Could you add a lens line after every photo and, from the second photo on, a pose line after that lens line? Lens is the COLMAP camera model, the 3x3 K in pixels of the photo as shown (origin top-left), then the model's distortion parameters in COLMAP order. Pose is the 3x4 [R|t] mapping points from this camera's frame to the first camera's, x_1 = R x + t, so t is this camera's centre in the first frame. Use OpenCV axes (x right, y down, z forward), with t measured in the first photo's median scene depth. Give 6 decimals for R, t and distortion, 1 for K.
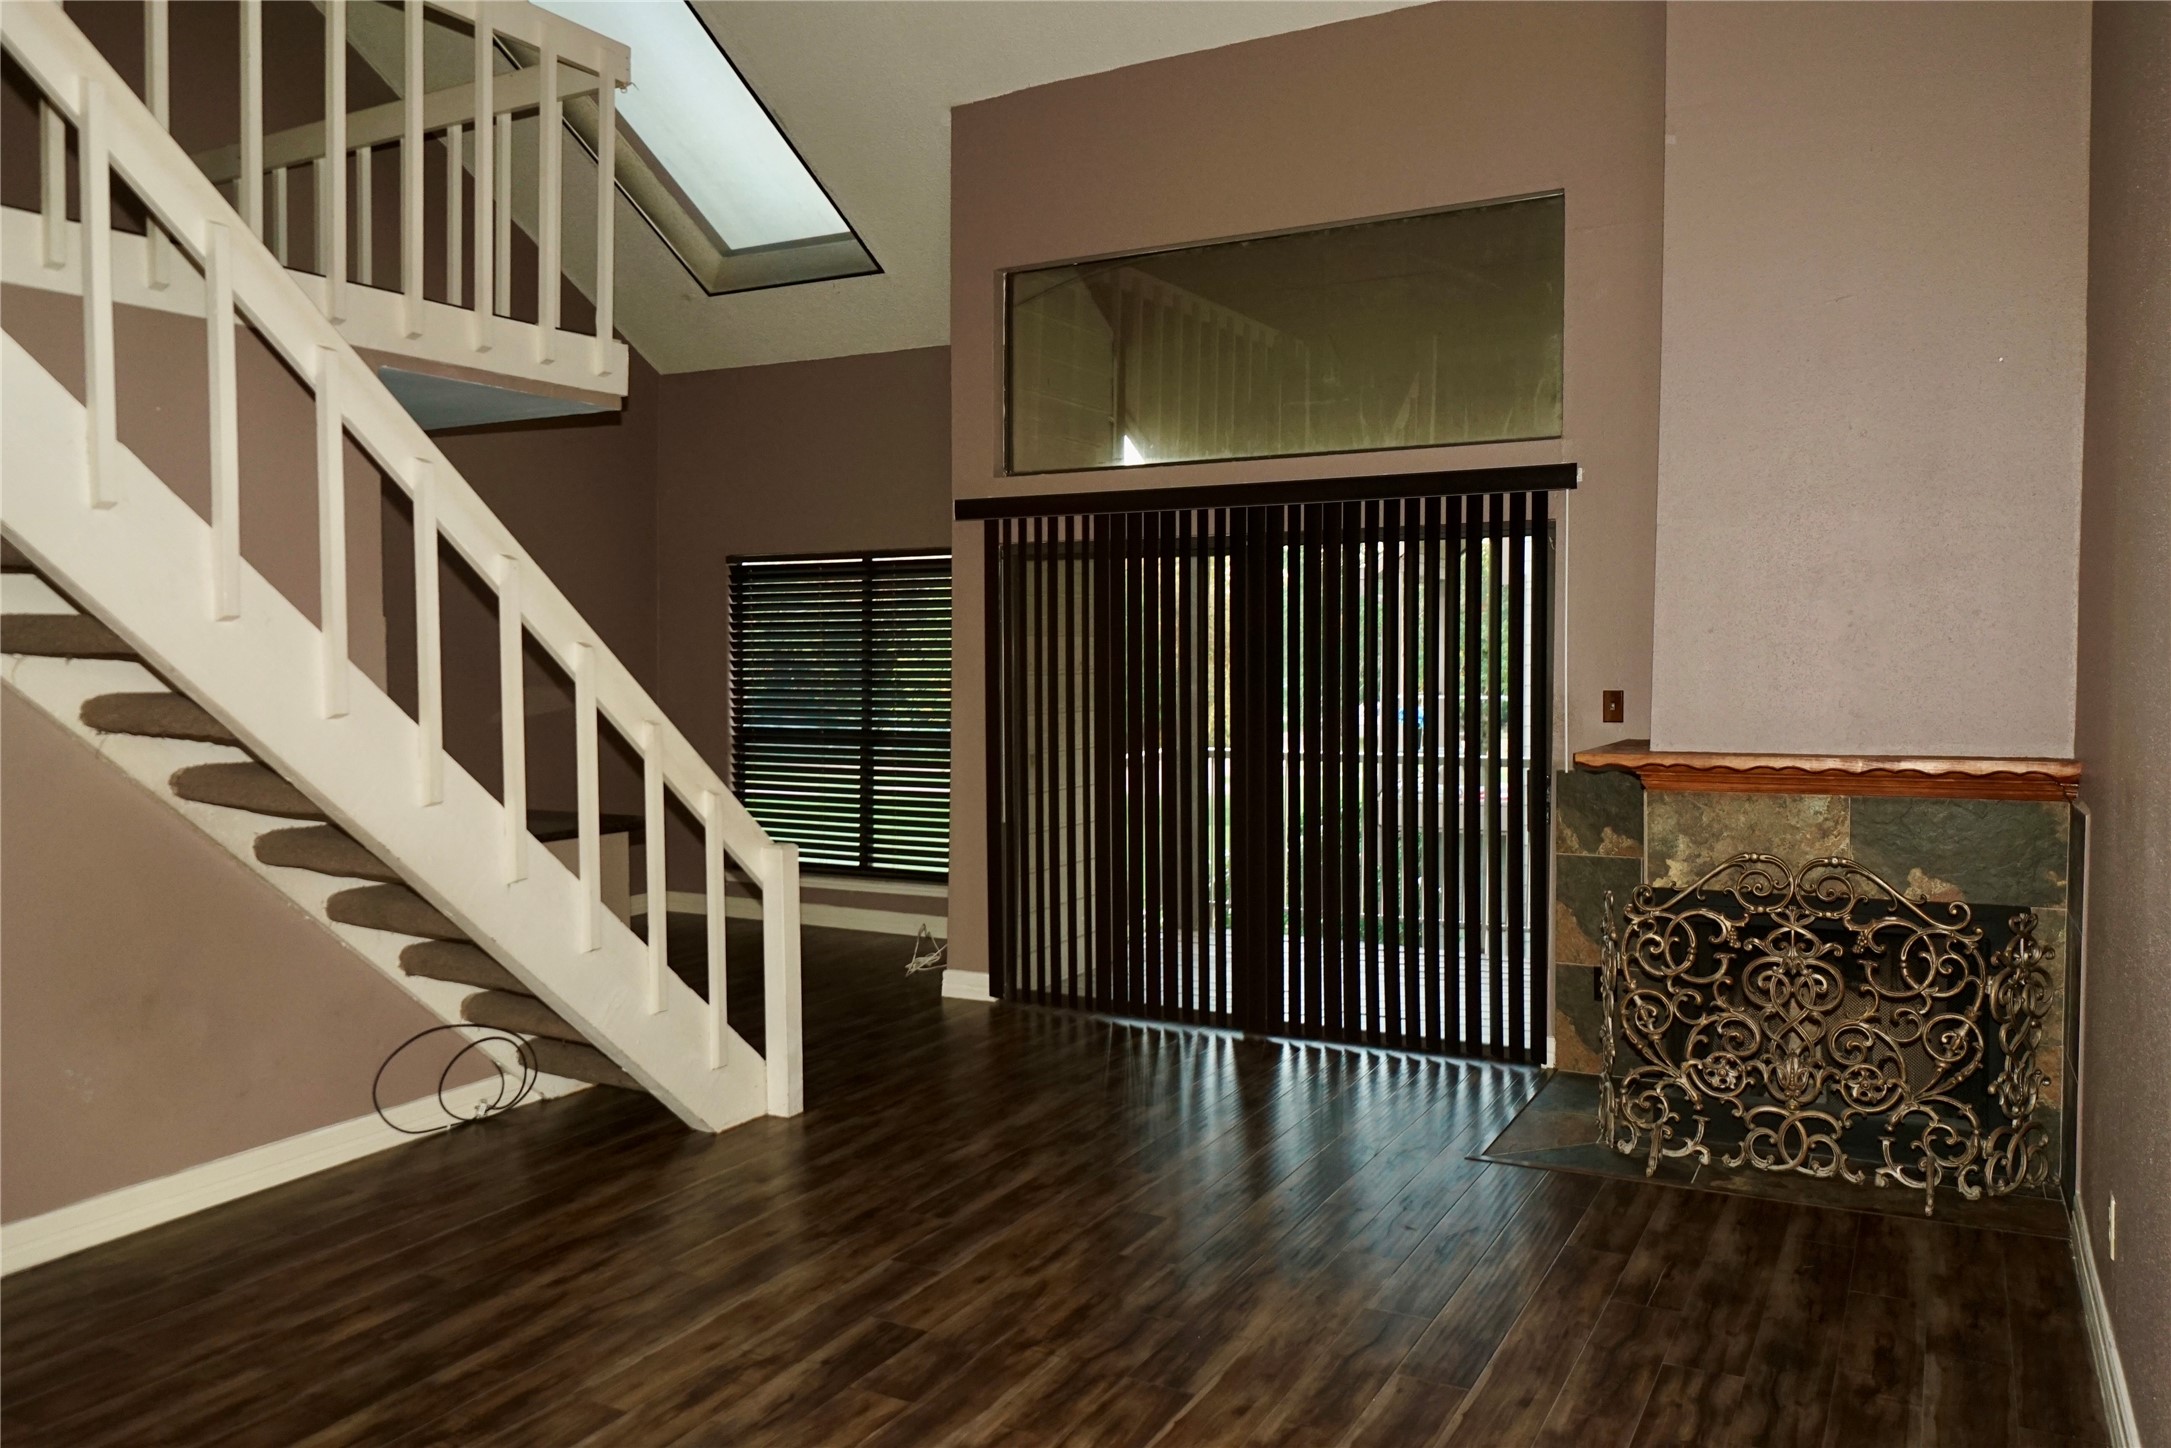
lens RADIAL K [[1606.6, 0, 1074.0], [0, 1606.6, 717.6], [0, 0, 1]] dist [-0.005144, 0.001964]
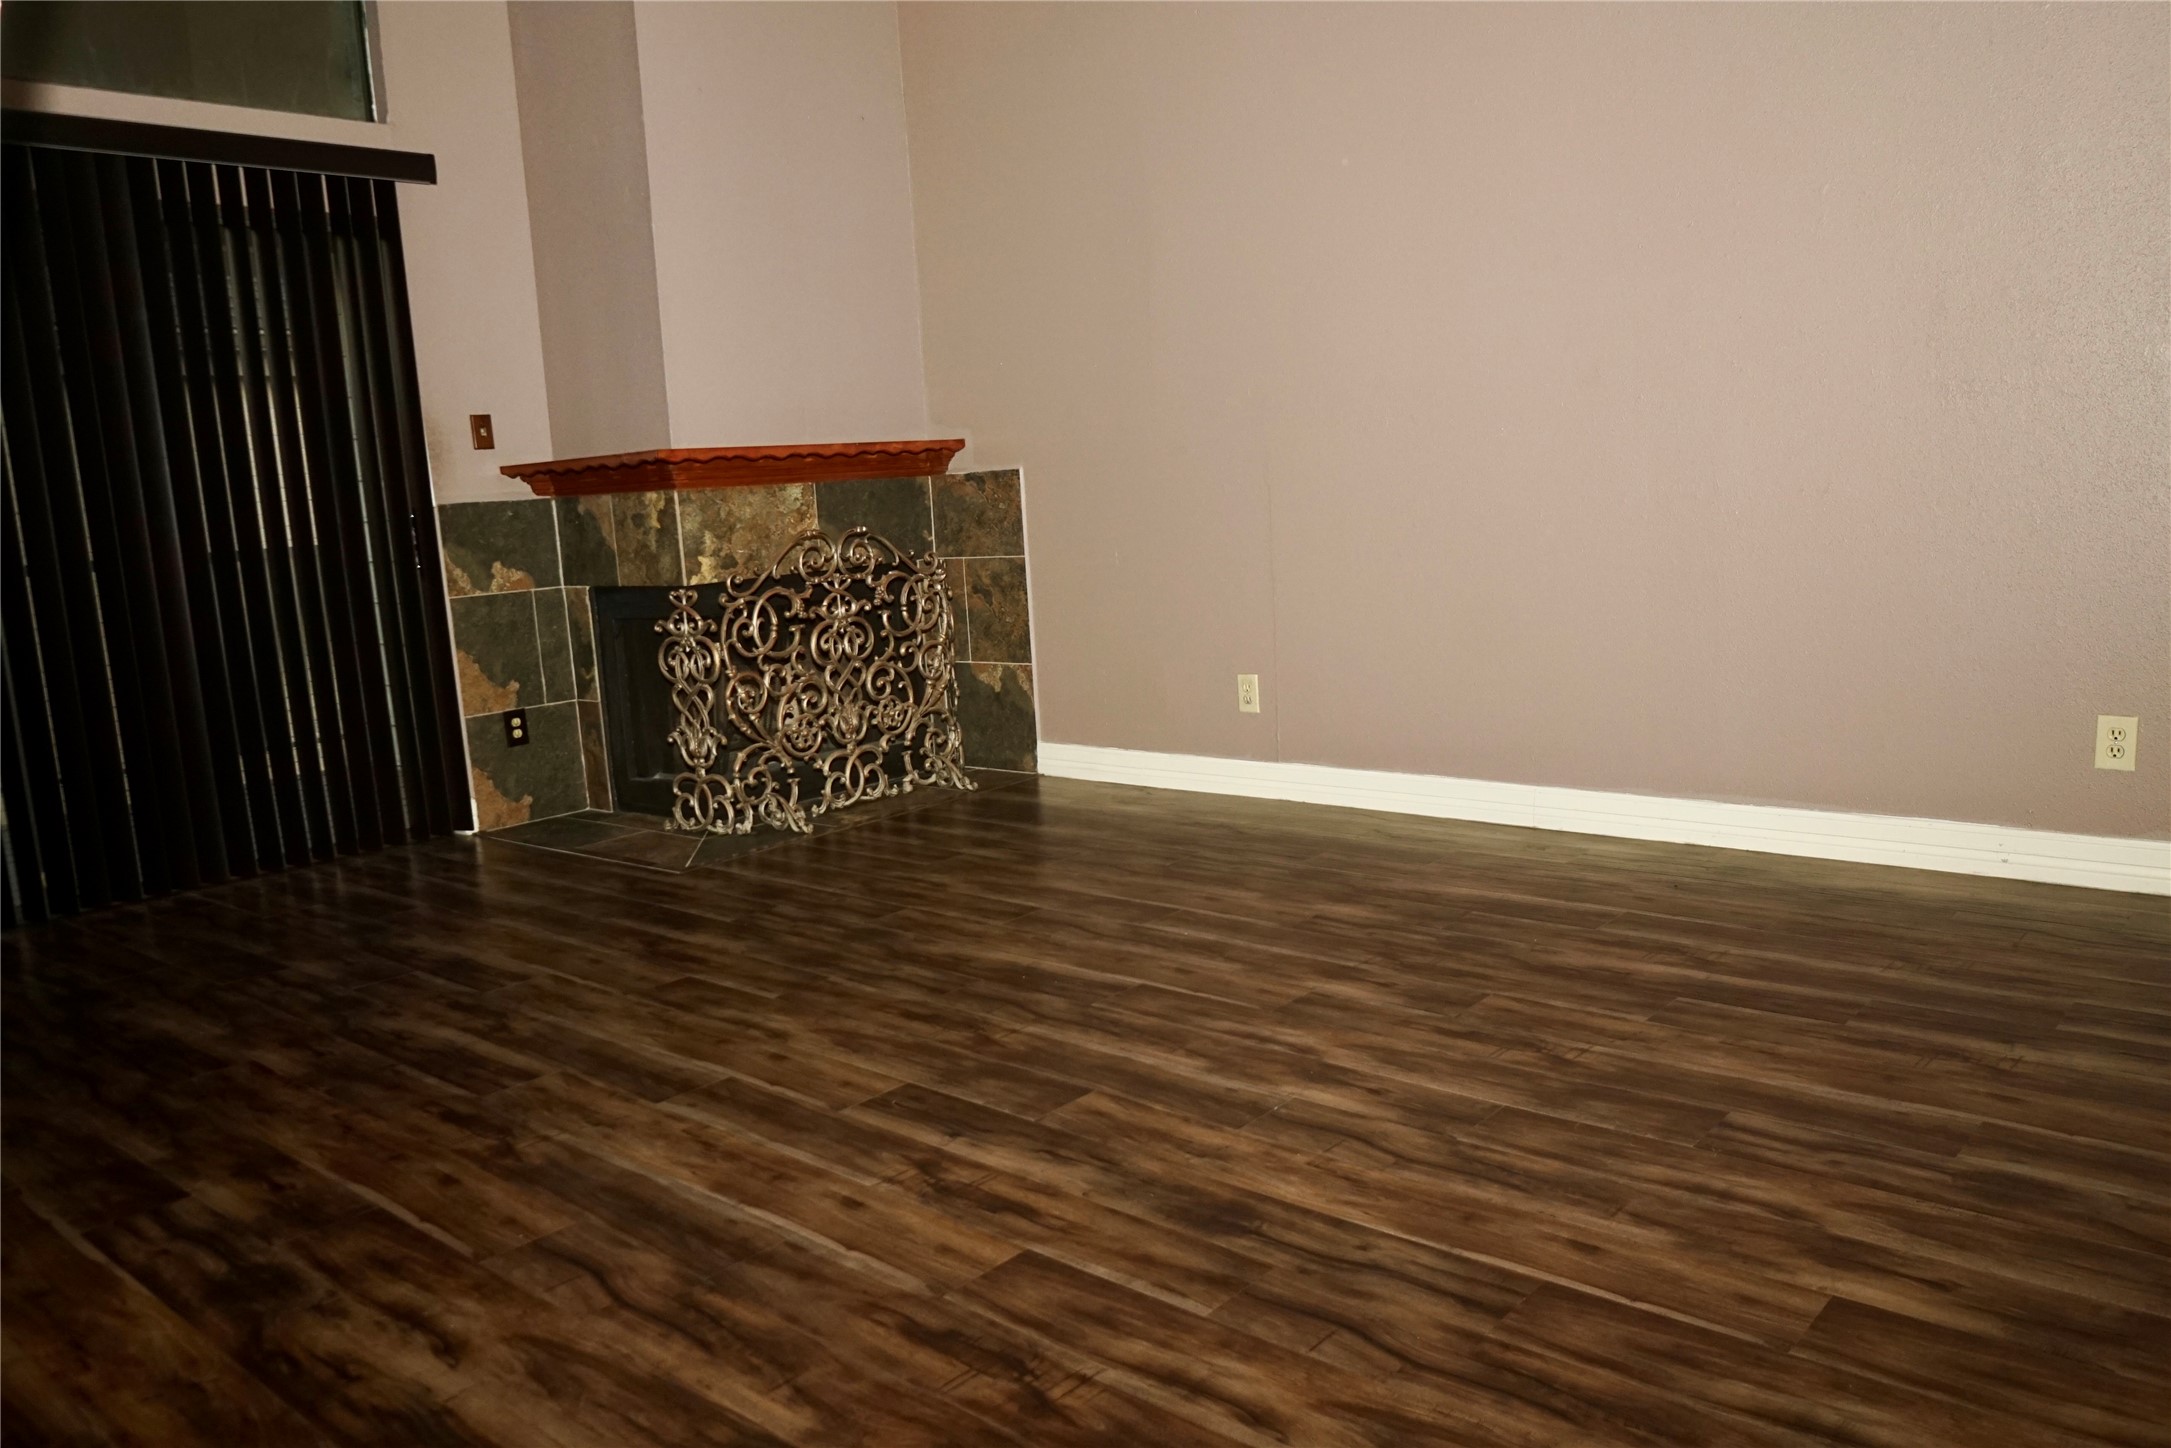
lens RADIAL K [[1606.6, 0, 1067.4], [0, 1606.6, 731.5], [0, 0, 1]] dist [-0.005144, 0.001964]
pose [[0.228044, -0.156111, 0.961054, -0.650271], [0.099195, 0.985652, 0.136569, 0.090570], [-0.968585, 0.064188, 0.240257, 0.585246]]
